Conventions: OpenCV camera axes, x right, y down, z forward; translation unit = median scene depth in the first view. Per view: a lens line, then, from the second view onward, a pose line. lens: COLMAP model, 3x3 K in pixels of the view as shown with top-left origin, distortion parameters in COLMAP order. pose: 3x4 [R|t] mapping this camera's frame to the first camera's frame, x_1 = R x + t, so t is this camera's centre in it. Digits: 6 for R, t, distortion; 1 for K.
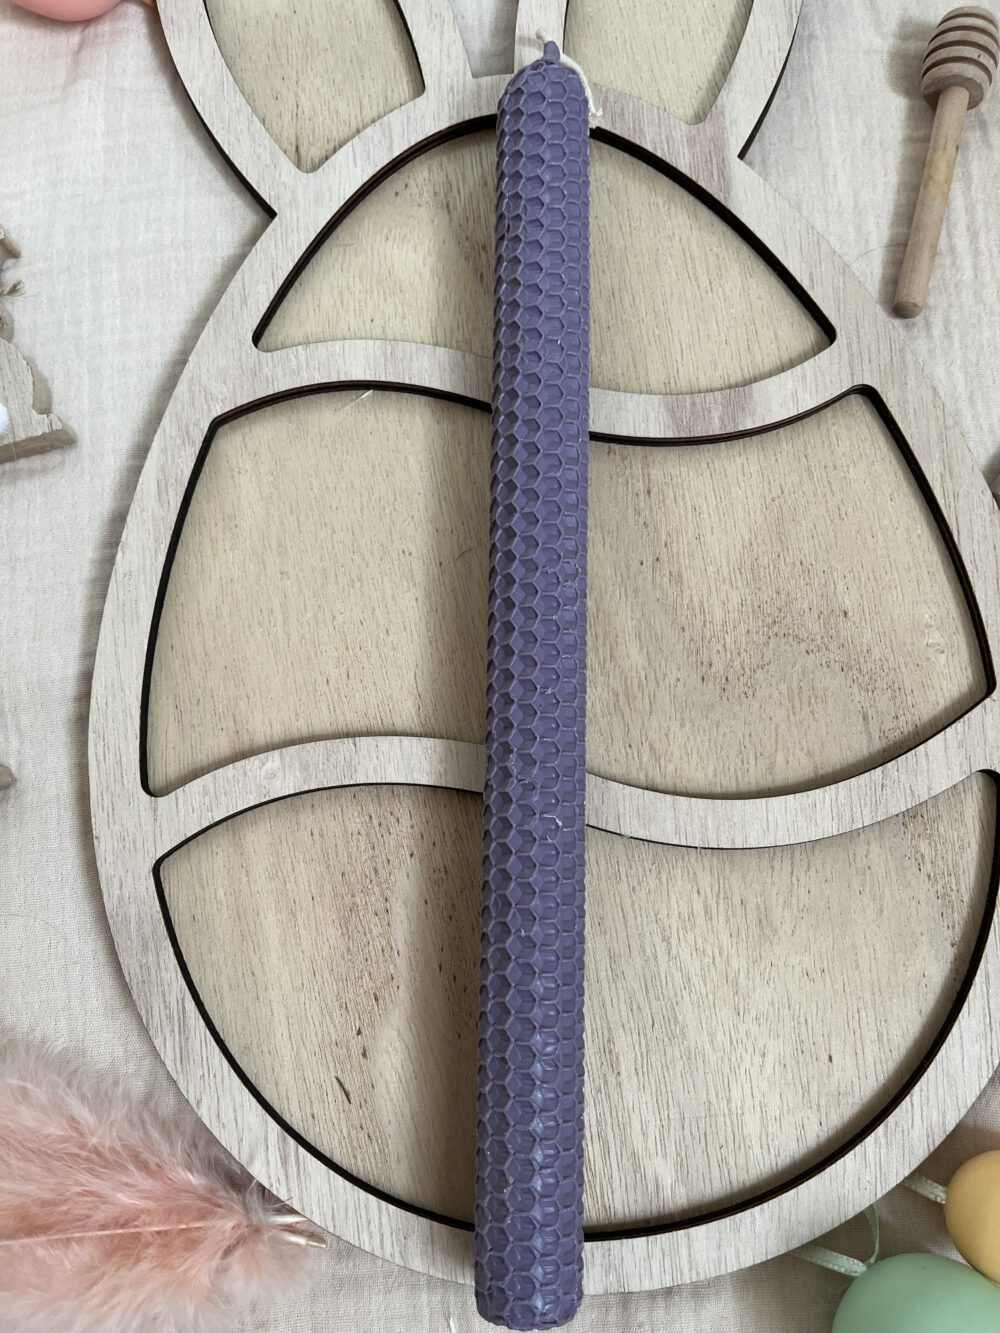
lens RADIAL K [[1088.1, 0, 490.5], [0, 1088.1, 688.1], [0, 0, 1]] dist [0.026509, -0.048425]
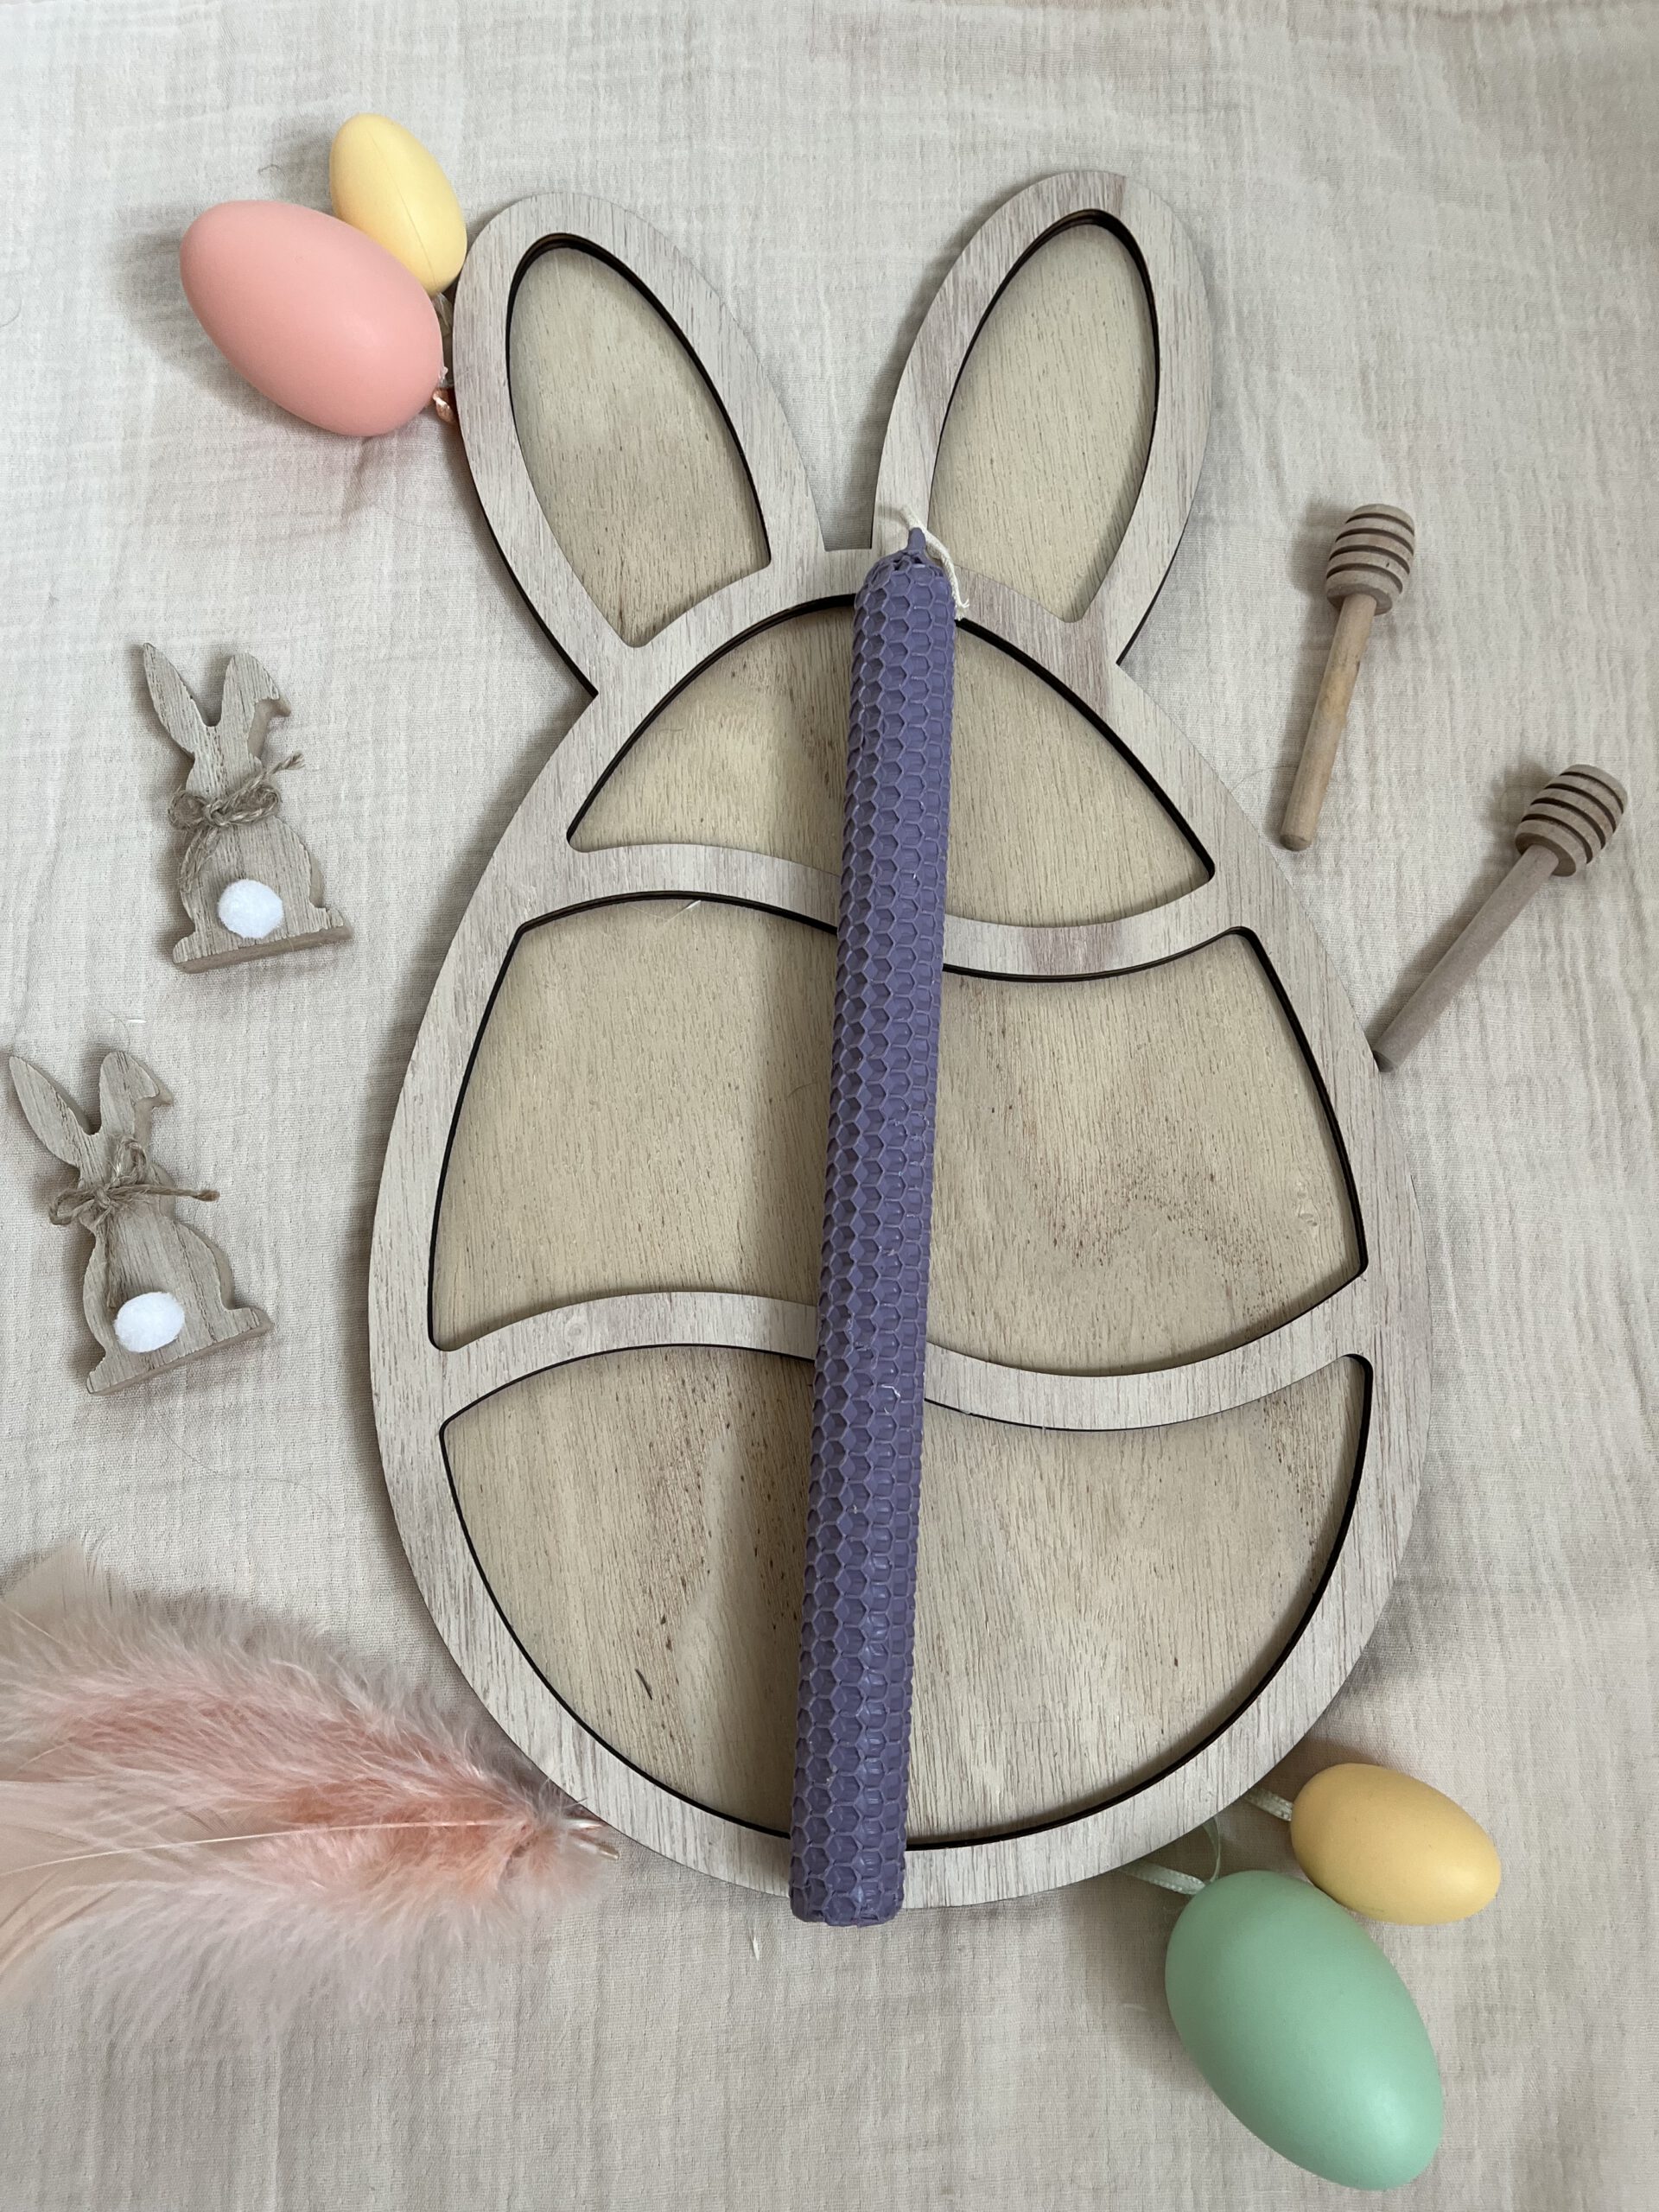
lens RADIAL K [[1859.6, 0, 825.1], [0, 1859.6, 1126.2], [0, 0, 1]] dist [0.098061, -0.317908]
pose [[0.997142, 0.043853, 0.061521, -0.097262], [-0.042104, 0.998679, -0.029448, -0.051650], [-0.062731, 0.026774, 0.997671, -0.547086]]
